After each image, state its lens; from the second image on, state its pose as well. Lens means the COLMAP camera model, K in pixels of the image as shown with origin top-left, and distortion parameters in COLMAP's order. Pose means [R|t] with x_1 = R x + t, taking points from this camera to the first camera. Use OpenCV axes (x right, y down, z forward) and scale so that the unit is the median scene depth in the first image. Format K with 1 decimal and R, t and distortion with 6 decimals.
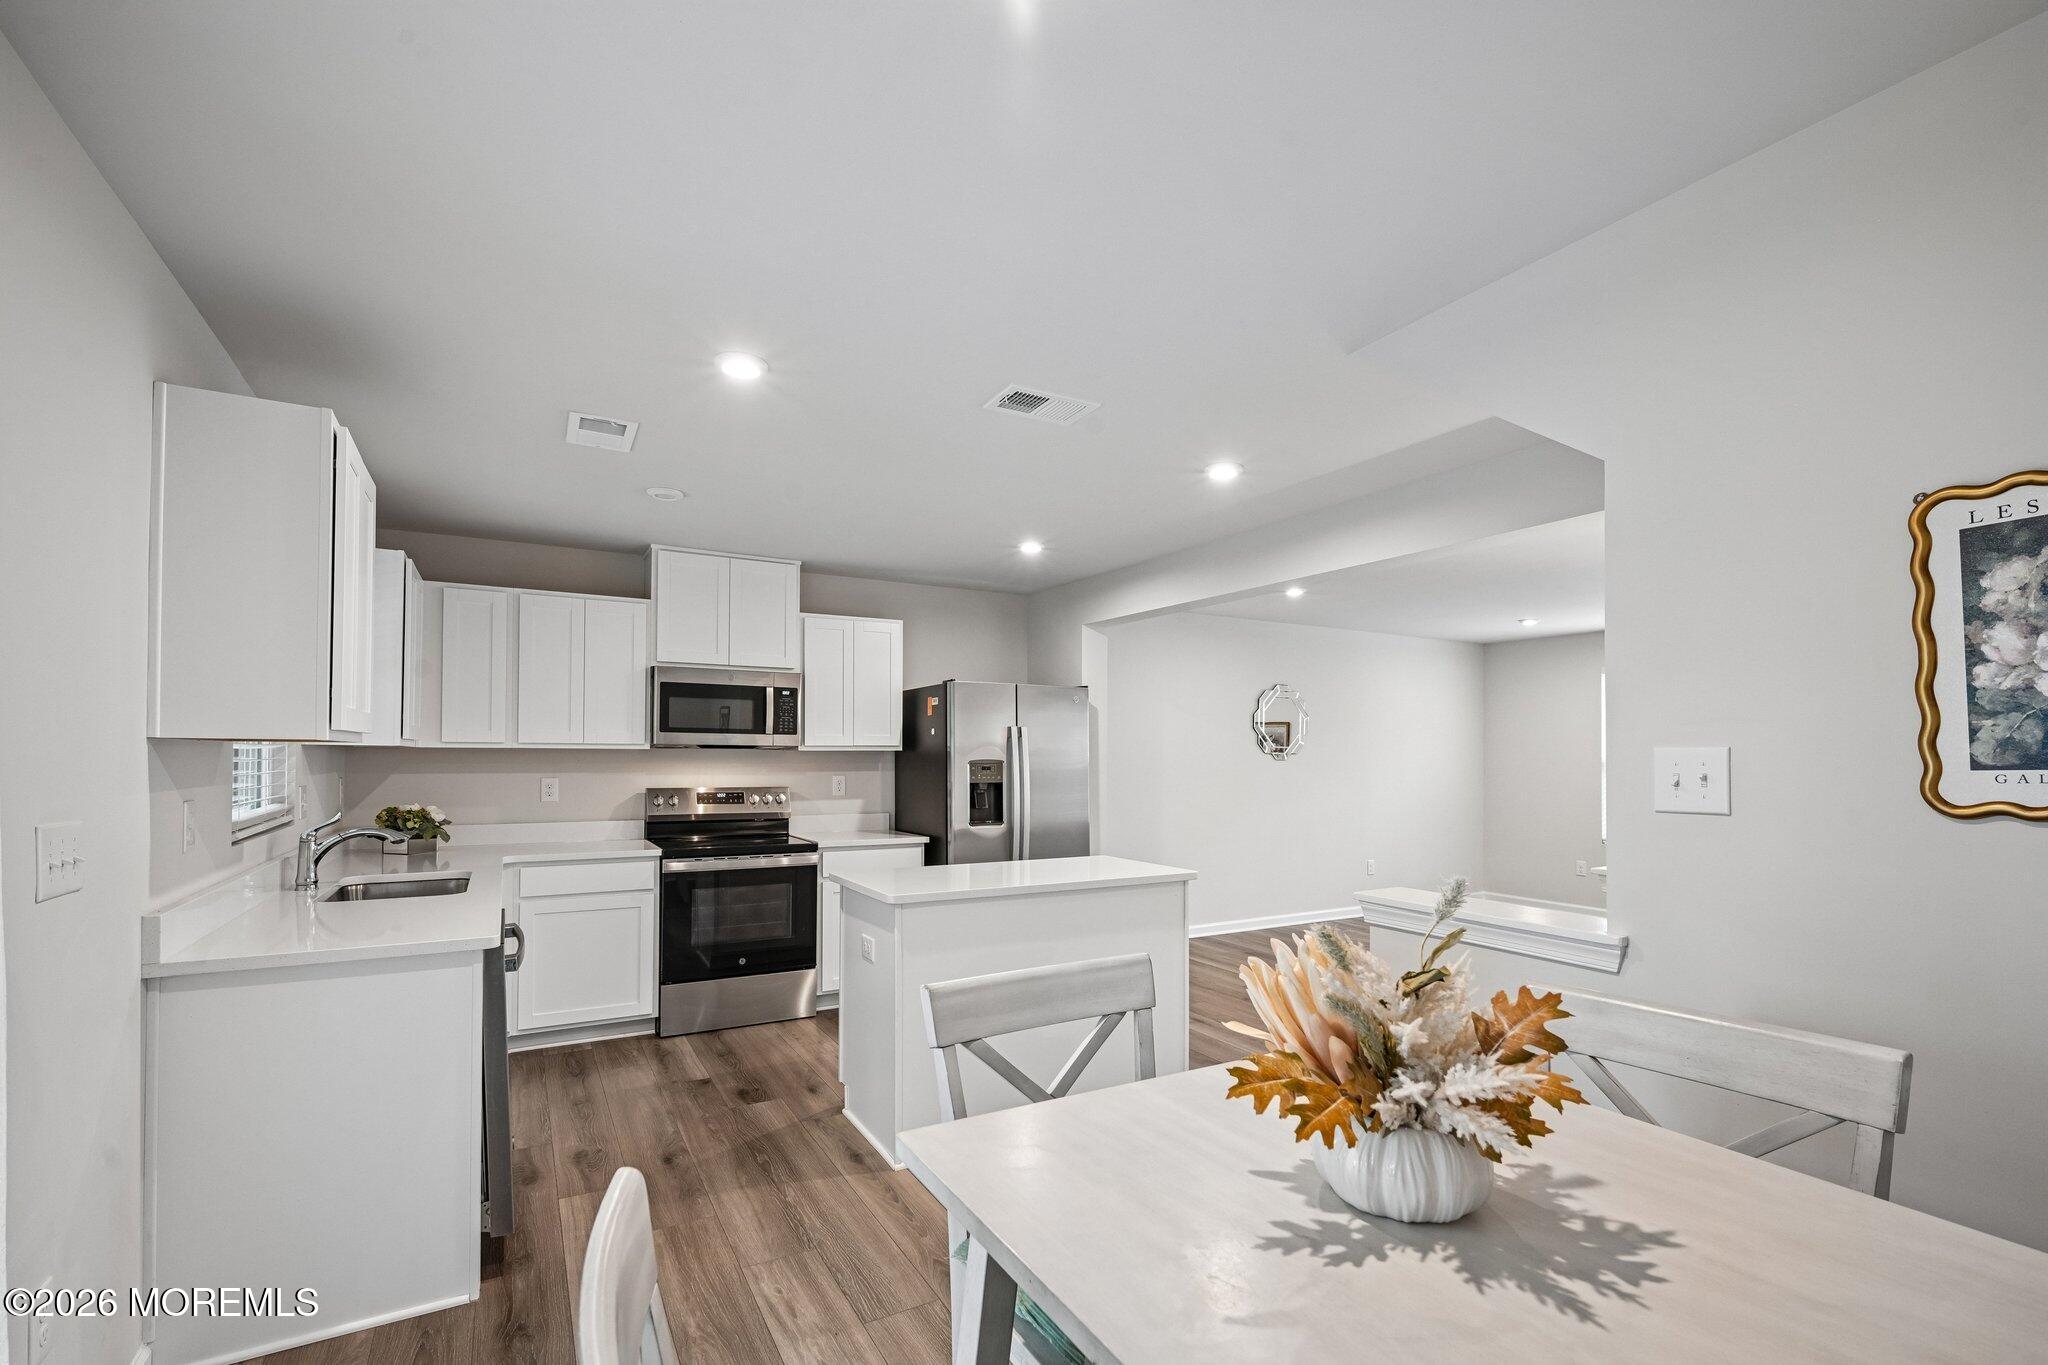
lens RADIAL K [[908.9, 0, 1038.4], [0, 908.9, 744.1], [0, 0, 1]] dist [0.000061, 0.000523]
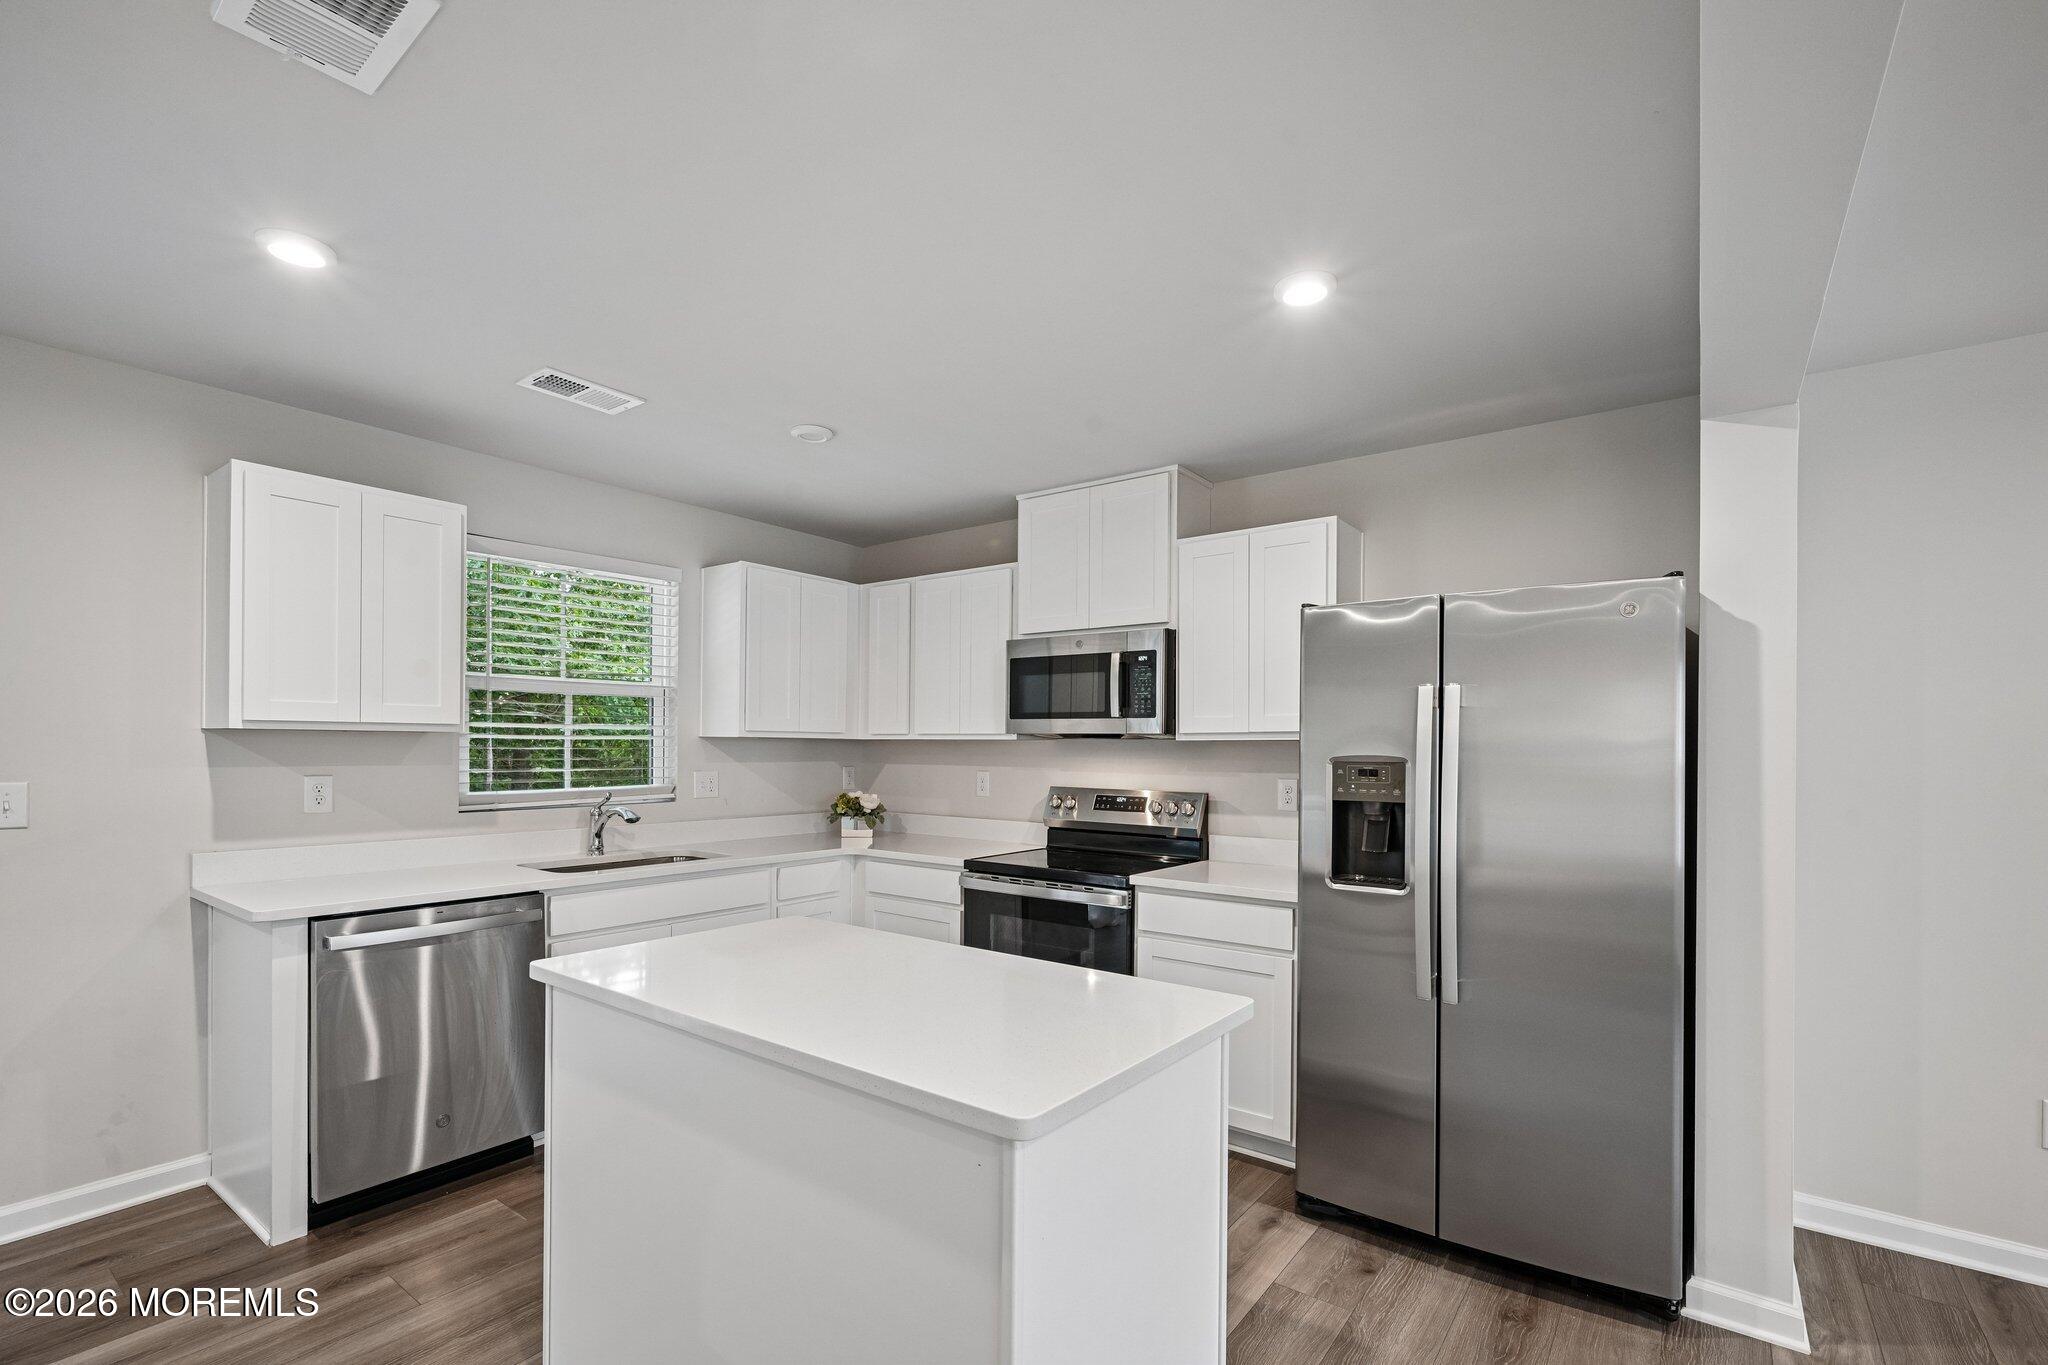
lens RADIAL K [[908.9, 0, 1036.5], [0, 908.9, 749.8], [0, 0, 1]] dist [0.000061, 0.000523]
pose [[0.398846, 0.001853, -0.917016, 0.342526], [0.005077, 0.999978, 0.004229, 0.011216], [0.917004, -0.006342, 0.398828, 0.662299]]
